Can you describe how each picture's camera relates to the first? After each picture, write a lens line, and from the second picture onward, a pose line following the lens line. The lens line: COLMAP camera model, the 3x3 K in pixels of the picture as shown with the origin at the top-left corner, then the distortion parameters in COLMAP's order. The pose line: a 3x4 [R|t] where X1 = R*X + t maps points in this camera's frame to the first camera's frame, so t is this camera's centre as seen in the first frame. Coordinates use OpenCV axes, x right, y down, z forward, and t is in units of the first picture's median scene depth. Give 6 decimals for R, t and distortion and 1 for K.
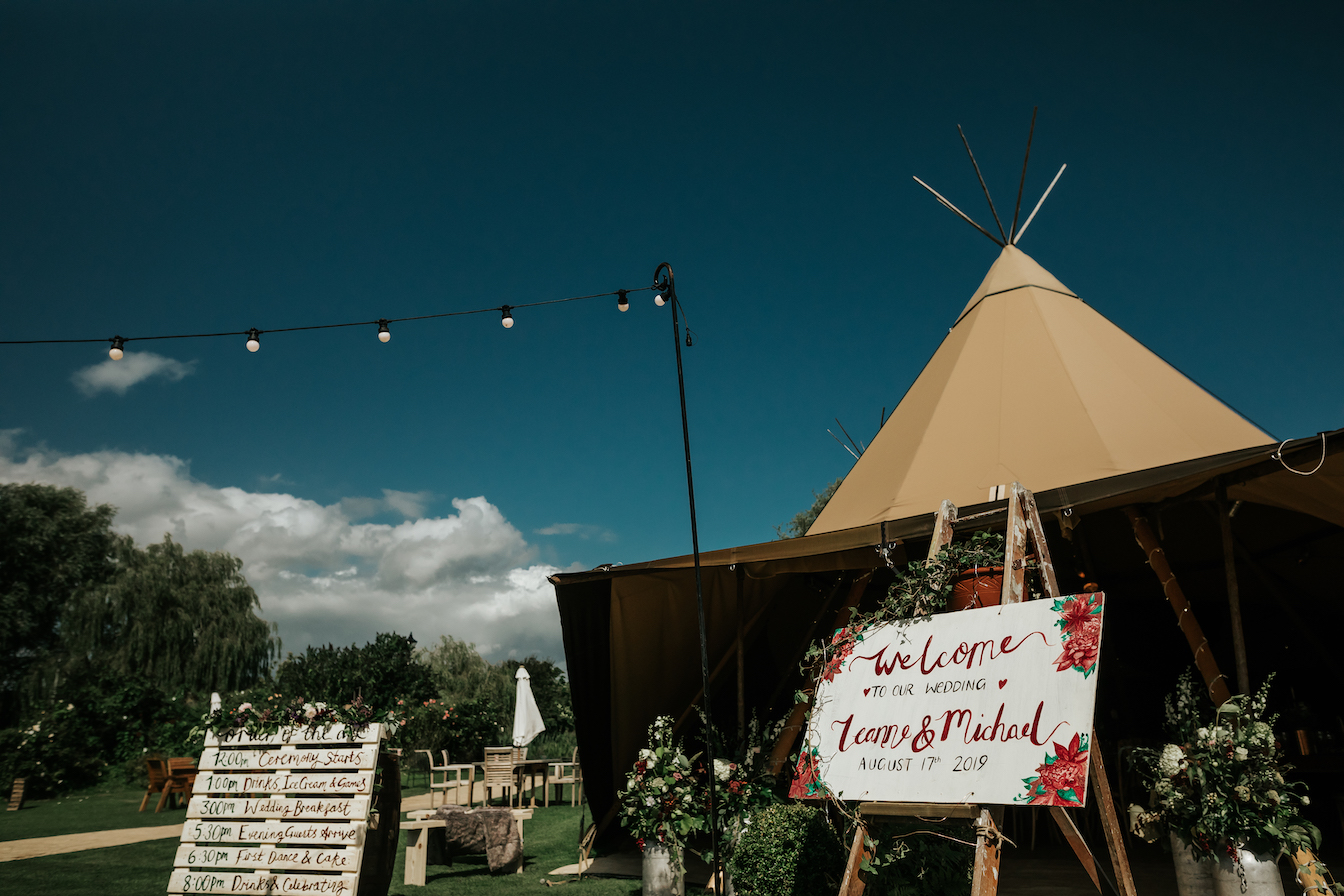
lens RADIAL K [[909.5, 0, 672.0], [0, 909.5, 448.0], [0, 0, 1]] dist [-0.037086, 0.031755]
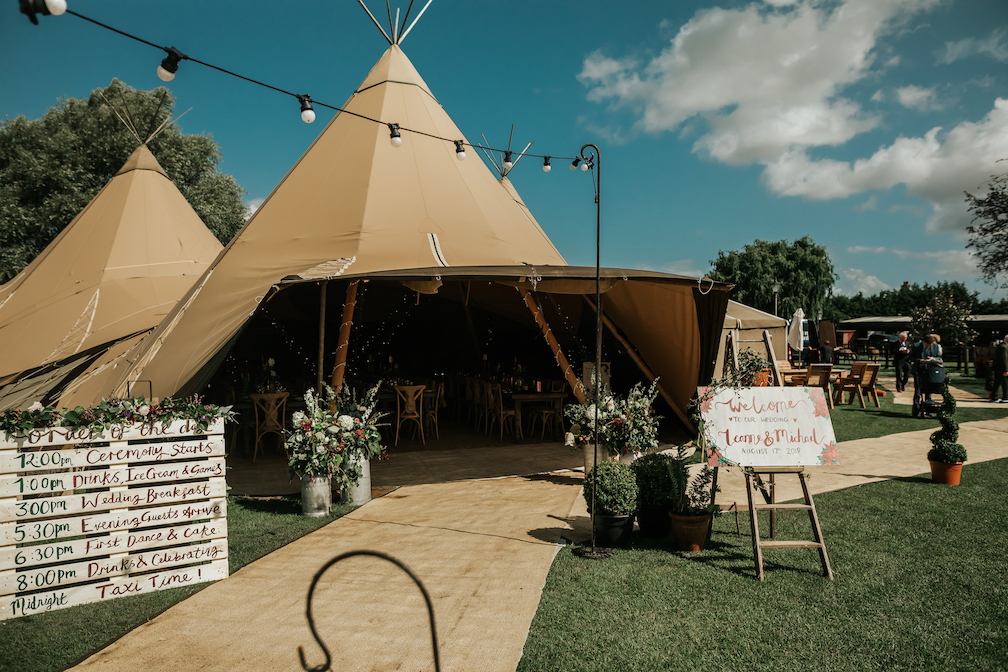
lens RADIAL K [[708.2, 0, 467.4], [0, 708.2, 333.2], [0, 0, 1]] dist [-0.031784, 0.038624]
pose [[0.615954, 0.024559, 0.787399, -0.190500], [-0.263487, 0.948372, 0.176536, -0.009251], [-0.742412, -0.316208, 0.590624, 0.059708]]
